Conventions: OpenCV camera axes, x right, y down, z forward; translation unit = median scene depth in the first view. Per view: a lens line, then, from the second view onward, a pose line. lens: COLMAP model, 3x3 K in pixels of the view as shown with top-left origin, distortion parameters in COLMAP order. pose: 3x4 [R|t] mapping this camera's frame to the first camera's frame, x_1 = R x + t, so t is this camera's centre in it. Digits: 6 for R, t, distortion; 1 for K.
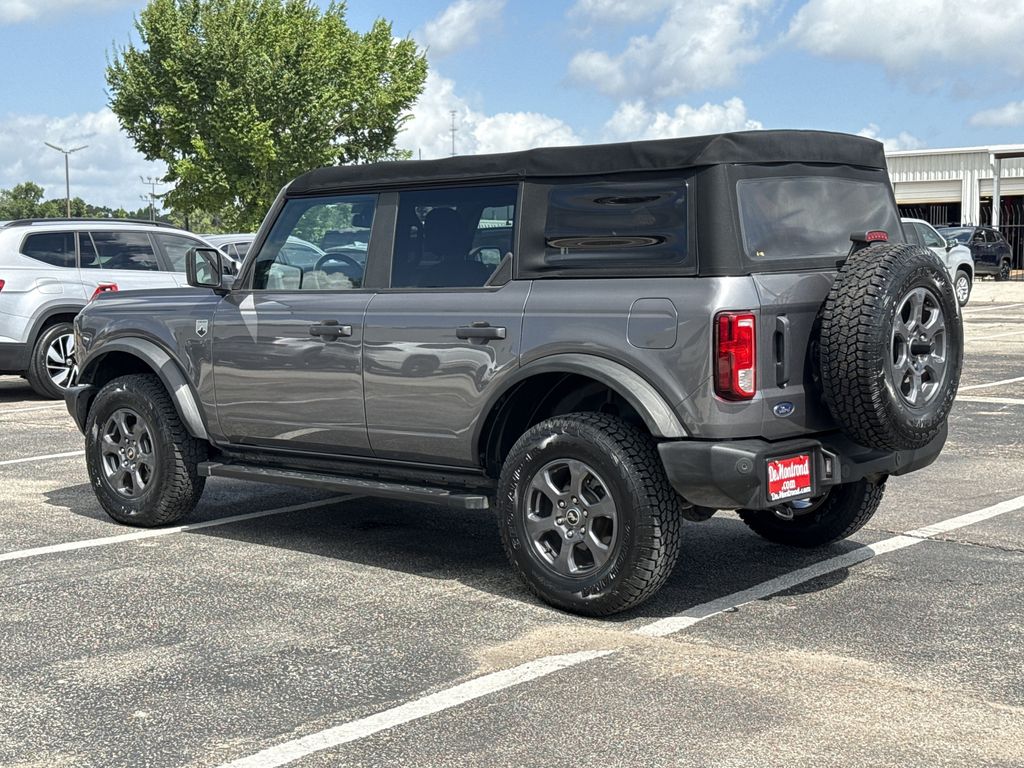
lens RADIAL K [[1487.9, 0, 512.0], [0, 1487.9, 384.0], [0, 0, 1]] dist [0.136007, -0.064419]
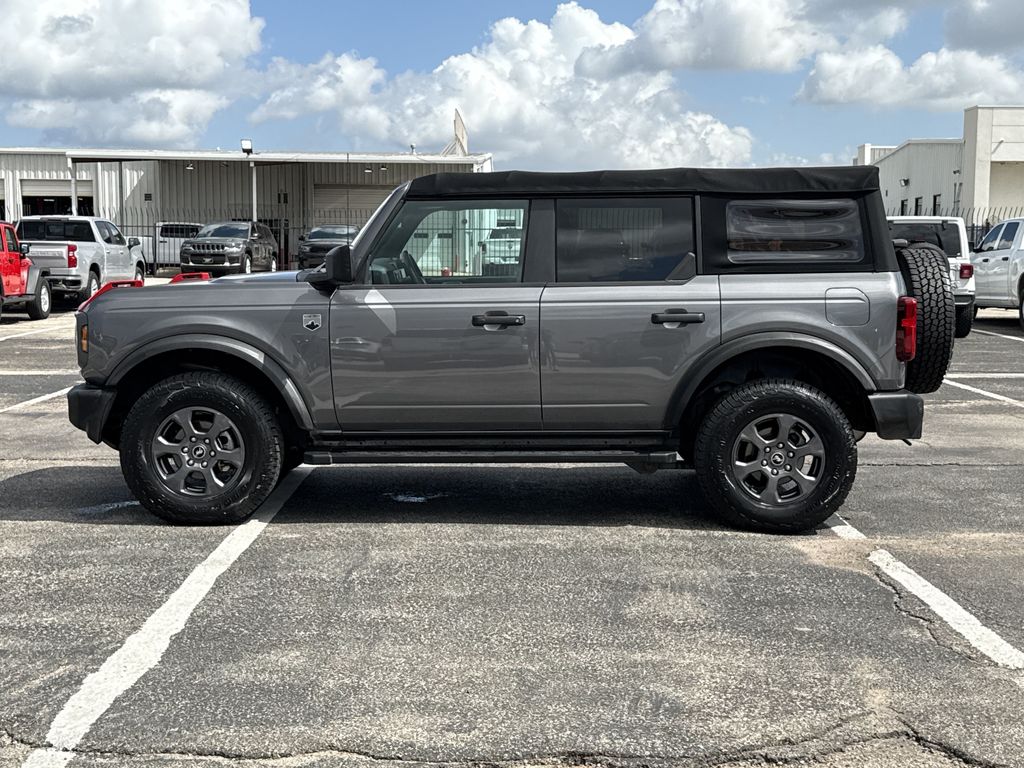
lens RADIAL K [[1397.5, 0, 512.0], [0, 1397.5, 384.0], [0, 0, 1]] dist [0.117091, -0.049441]
pose [[0.776850, -0.050103, 0.627689, -0.878170], [0.044900, 0.998700, 0.024148, -0.014590], [-0.628083, 0.009424, 0.778089, 0.194311]]
